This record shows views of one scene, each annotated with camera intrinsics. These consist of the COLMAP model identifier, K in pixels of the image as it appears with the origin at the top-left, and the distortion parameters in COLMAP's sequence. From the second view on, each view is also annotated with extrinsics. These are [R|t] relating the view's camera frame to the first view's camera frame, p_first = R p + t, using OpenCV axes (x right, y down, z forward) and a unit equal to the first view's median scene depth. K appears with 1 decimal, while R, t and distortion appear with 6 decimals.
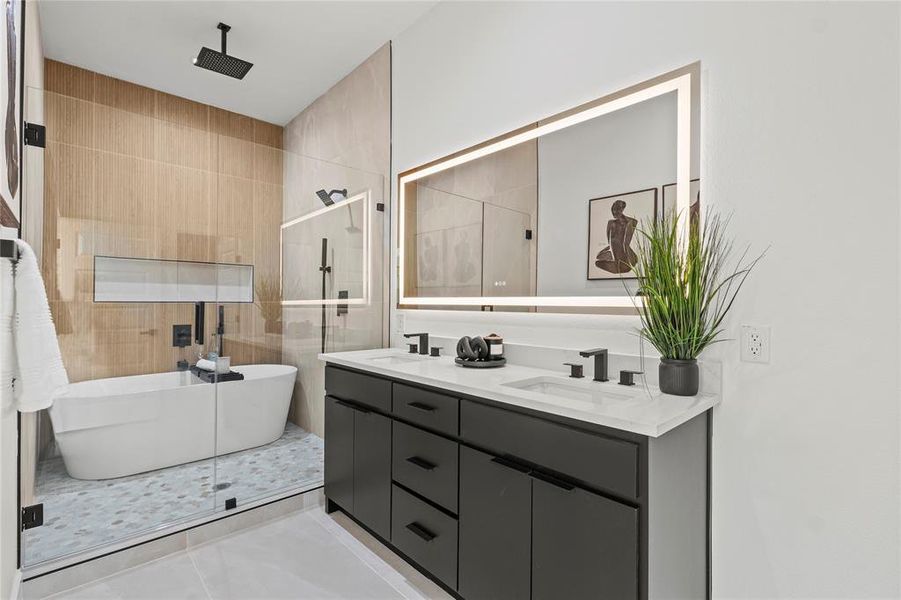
lens RADIAL K [[416.7, 0, 455.5], [0, 416.7, 300.5], [0, 0, 1]] dist [-0.009677, 0.001671]
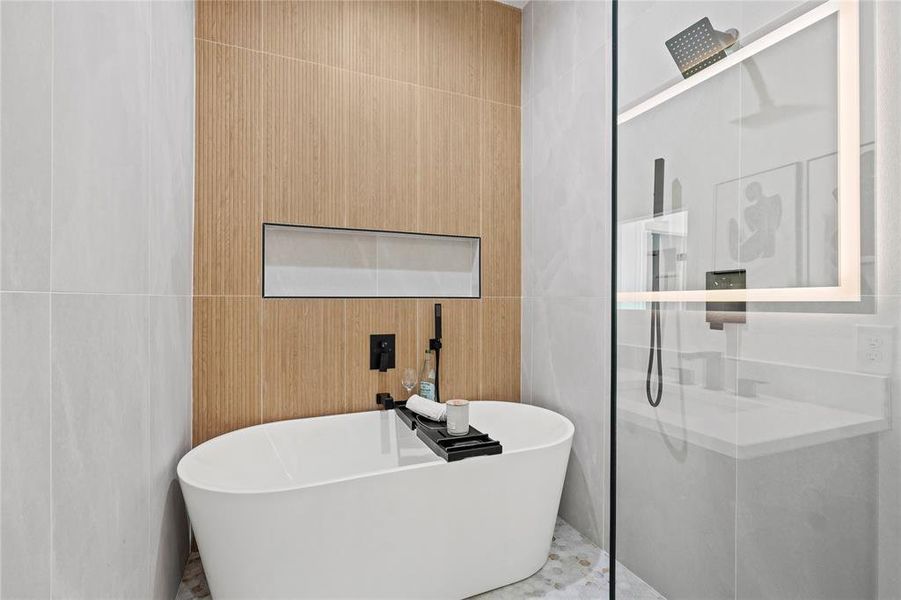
lens RADIAL K [[416.7, 0, 453.1], [0, 416.7, 297.9], [0, 0, 1]] dist [-0.009677, 0.001671]
pose [[0.938843, -0.001320, -0.344342, -0.356565], [0.002706, 0.999990, 0.003544, 0.002679], [0.344334, -0.004259, 0.938838, 0.467843]]
